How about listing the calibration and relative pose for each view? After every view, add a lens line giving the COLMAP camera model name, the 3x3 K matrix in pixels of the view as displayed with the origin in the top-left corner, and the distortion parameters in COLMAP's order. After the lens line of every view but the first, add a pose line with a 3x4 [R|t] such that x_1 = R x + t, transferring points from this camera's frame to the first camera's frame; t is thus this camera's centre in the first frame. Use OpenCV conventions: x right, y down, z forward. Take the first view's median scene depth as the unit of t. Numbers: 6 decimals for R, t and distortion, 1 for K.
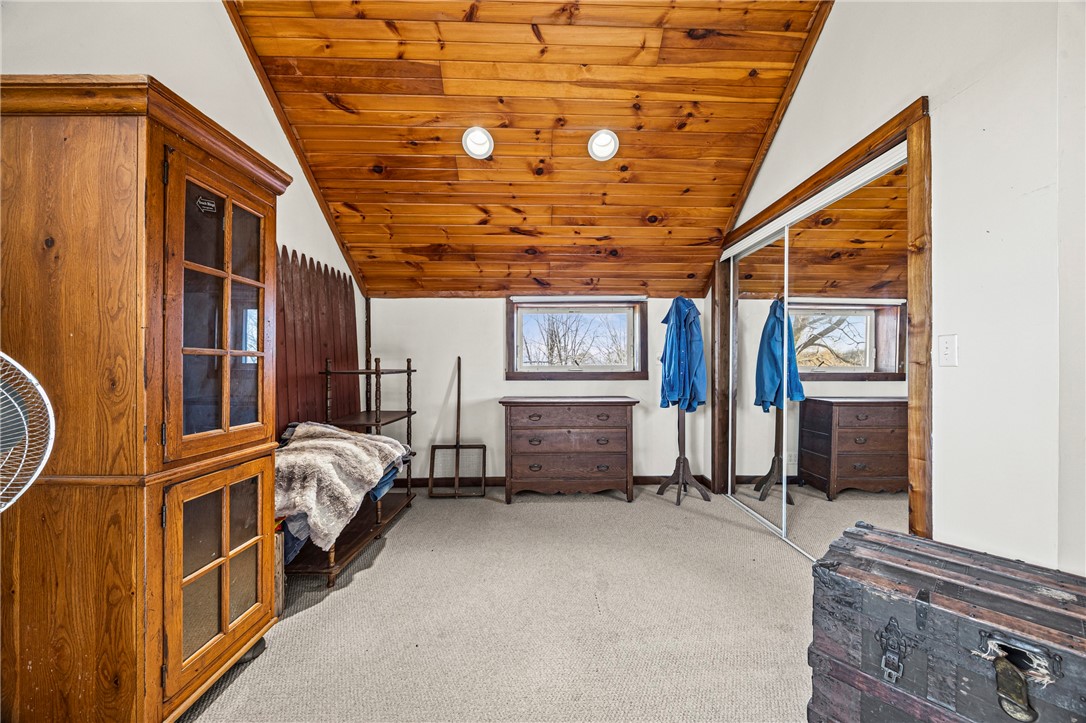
lens RADIAL K [[416.3, 0, 544.7], [0, 416.3, 358.4], [0, 0, 1]] dist [-0.005243, -0.000216]
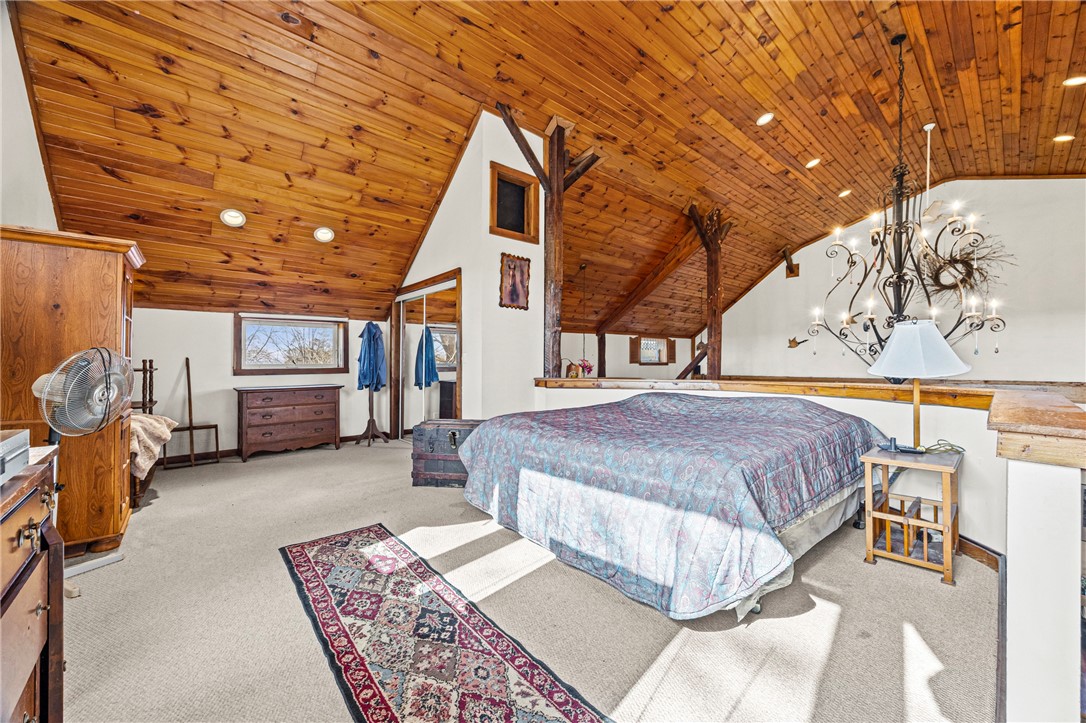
lens RADIAL K [[416.3, 0, 548.6], [0, 416.3, 356.3], [0, 0, 1]] dist [-0.005243, -0.000216]
pose [[0.755035, 0.003756, 0.655674, -0.247554], [-0.003037, 0.999993, -0.002232, -0.011289], [-0.655678, -0.000306, 0.755041, -0.789447]]
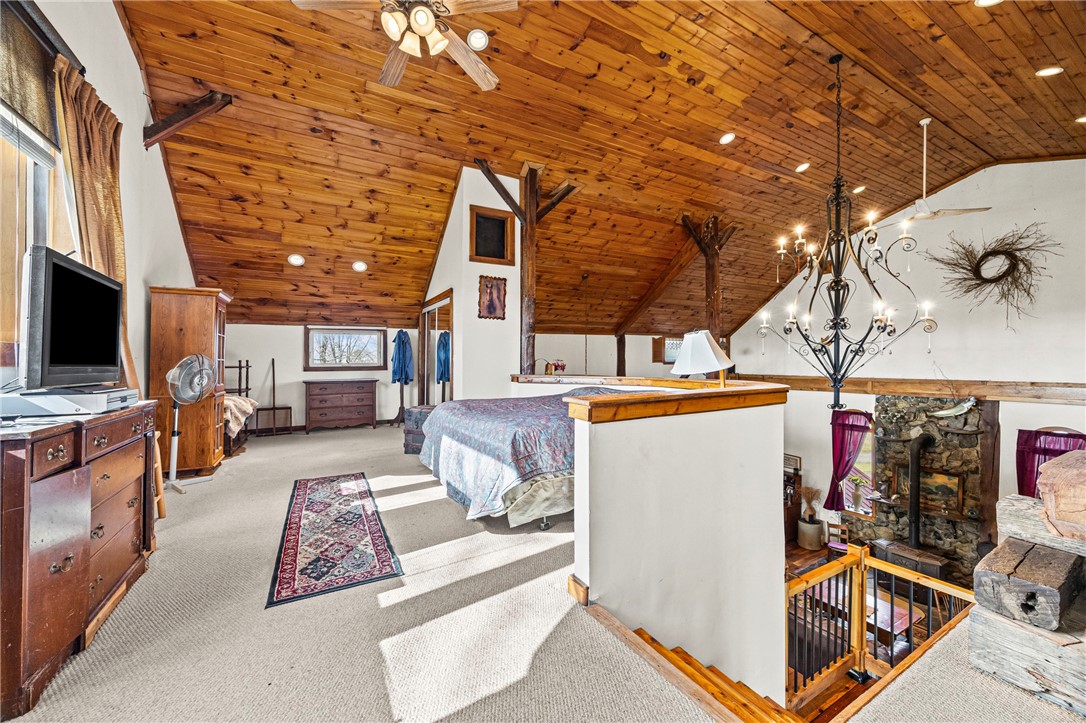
lens RADIAL K [[416.3, 0, 544.0], [0, 416.3, 350.1], [0, 0, 1]] dist [-0.005243, -0.000216]
pose [[0.874839, 0.007343, 0.484358, -0.067581], [-0.000979, 0.999910, -0.013391, -0.020824], [-0.484413, 0.011241, 0.874767, -1.313526]]
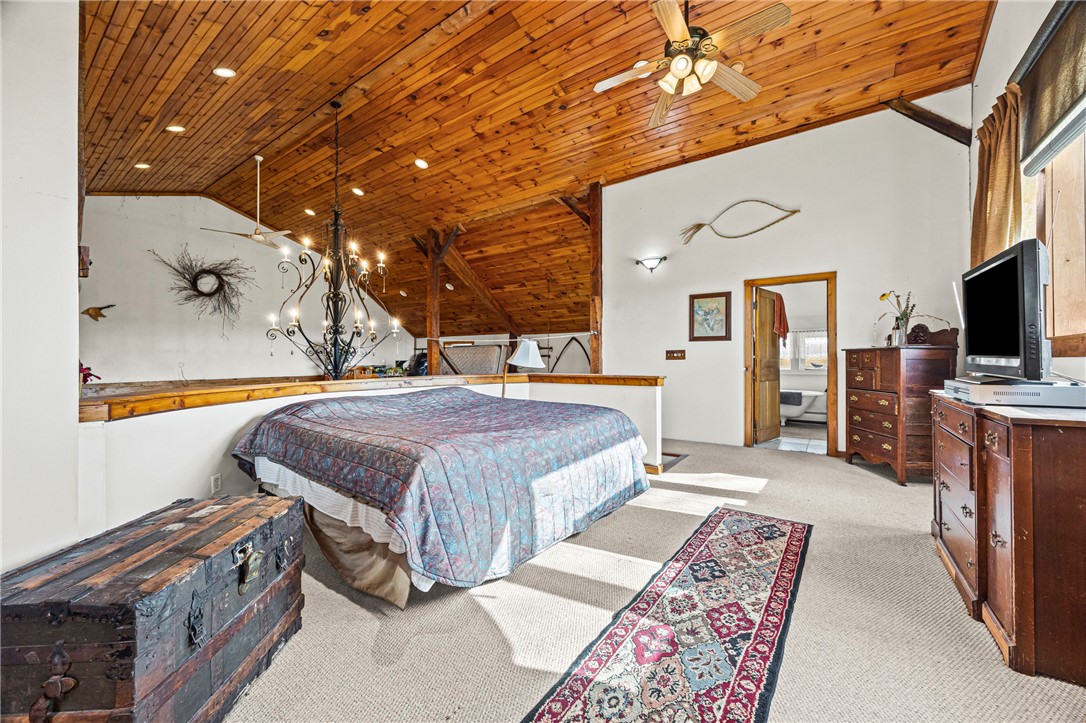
lens RADIAL K [[416.3, 0, 541.5], [0, 416.3, 361.0], [0, 0, 1]] dist [-0.005243, -0.000216]
pose [[-0.808330, 0.001322, 0.588729, -0.179236], [-0.003735, 0.999966, -0.007373, 0.008054], [-0.588718, -0.008159, -0.808297, 0.445415]]
